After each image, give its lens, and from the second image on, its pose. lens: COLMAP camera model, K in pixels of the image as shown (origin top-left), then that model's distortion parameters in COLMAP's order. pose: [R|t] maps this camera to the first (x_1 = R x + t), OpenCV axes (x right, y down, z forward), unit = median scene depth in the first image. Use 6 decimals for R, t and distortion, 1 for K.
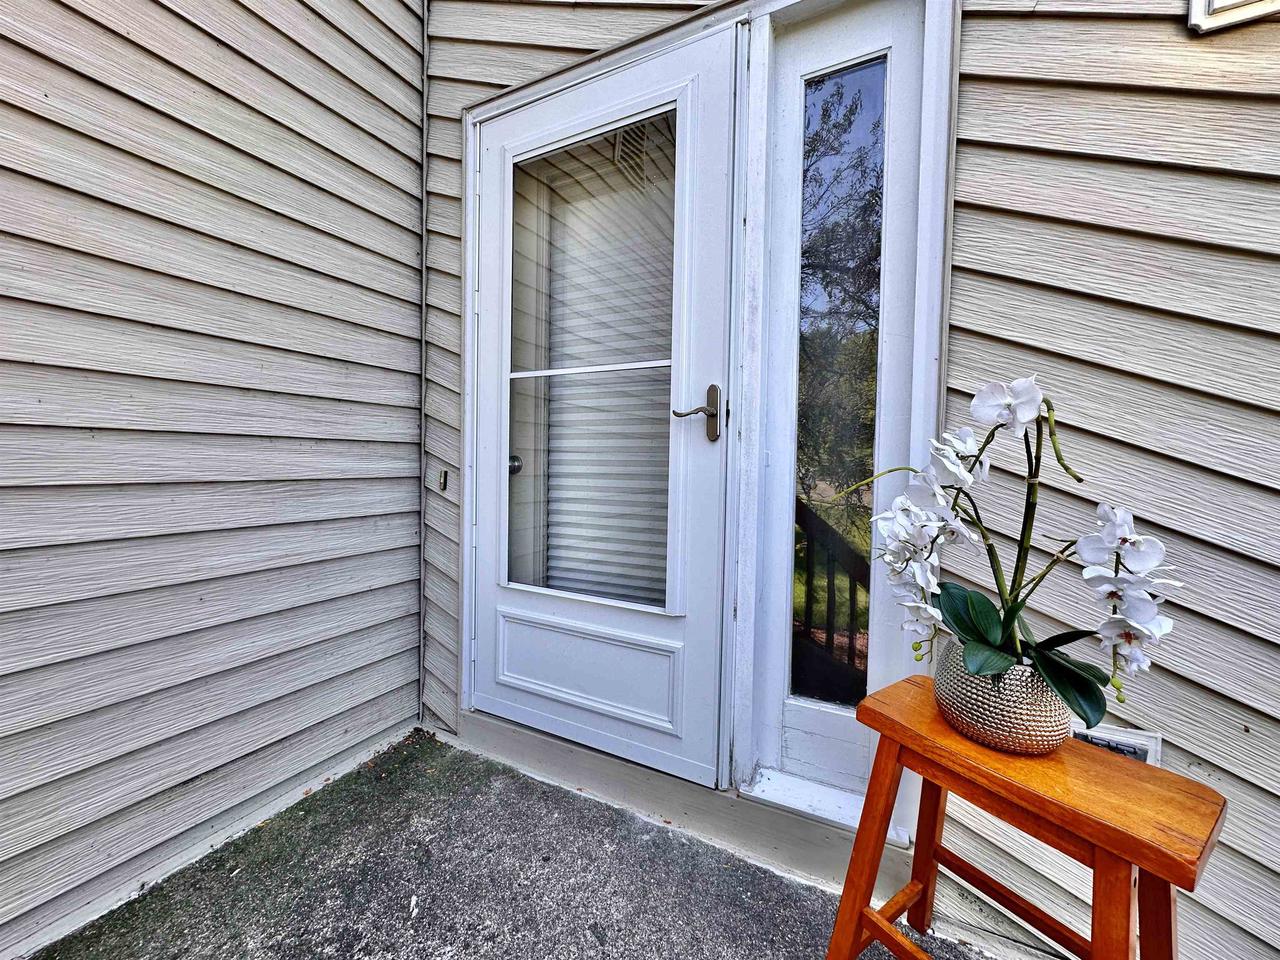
lens RADIAL K [[510.9, 0, 640.0], [0, 510.9, 480.0], [0, 0, 1]] dist [-0.001694, 0.000244]
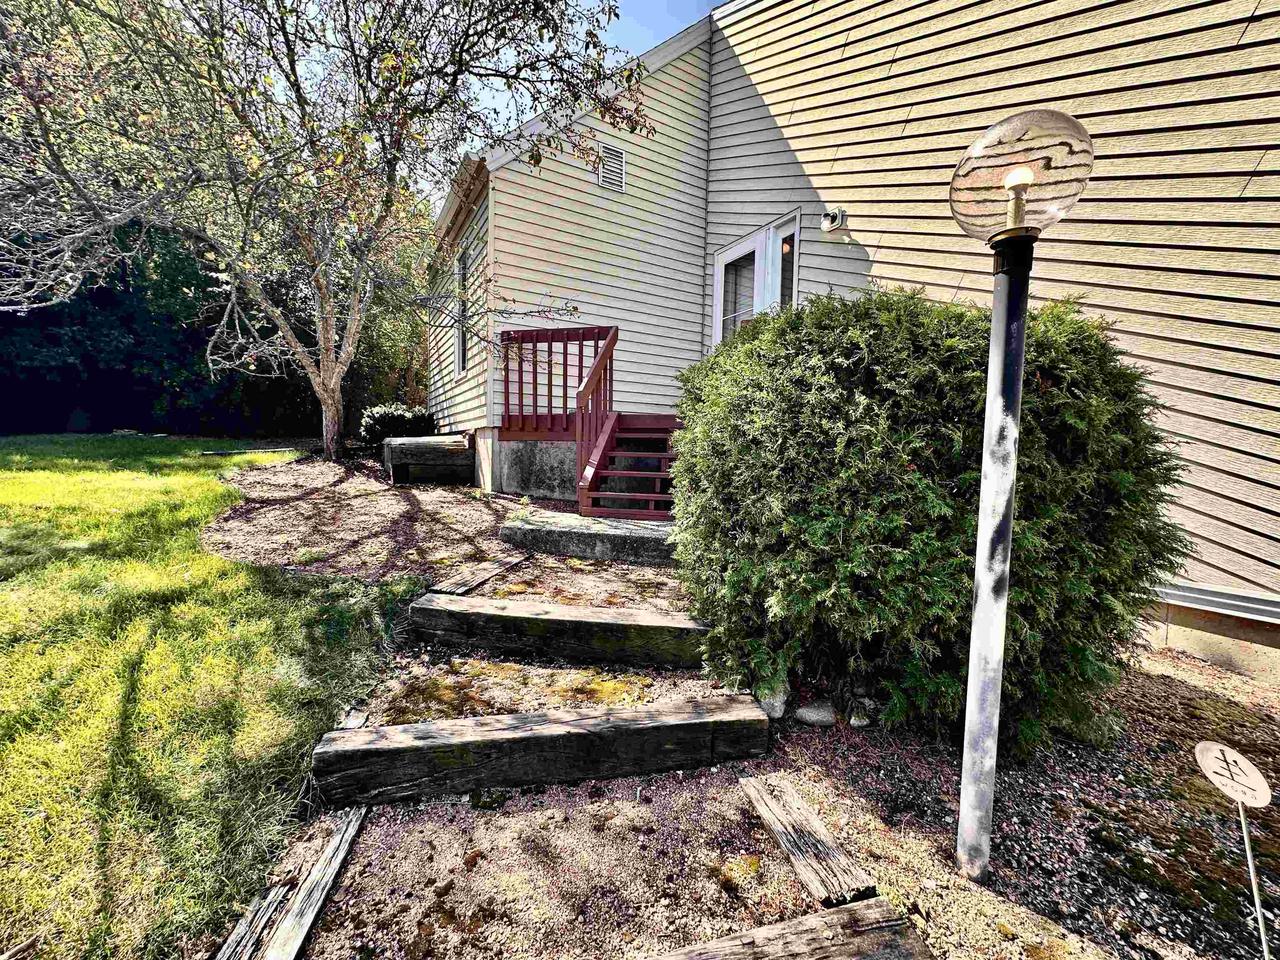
lens RADIAL K [[510.9, 0, 640.0], [0, 510.9, 480.0], [0, 0, 1]] dist [-0.001694, 0.000244]
pose [[0.851877, 0.028648, -0.522957, 1.207003], [-0.028629, 0.999557, 0.008120, 0.954864], [0.522958, 0.008054, 0.852320, -2.498852]]
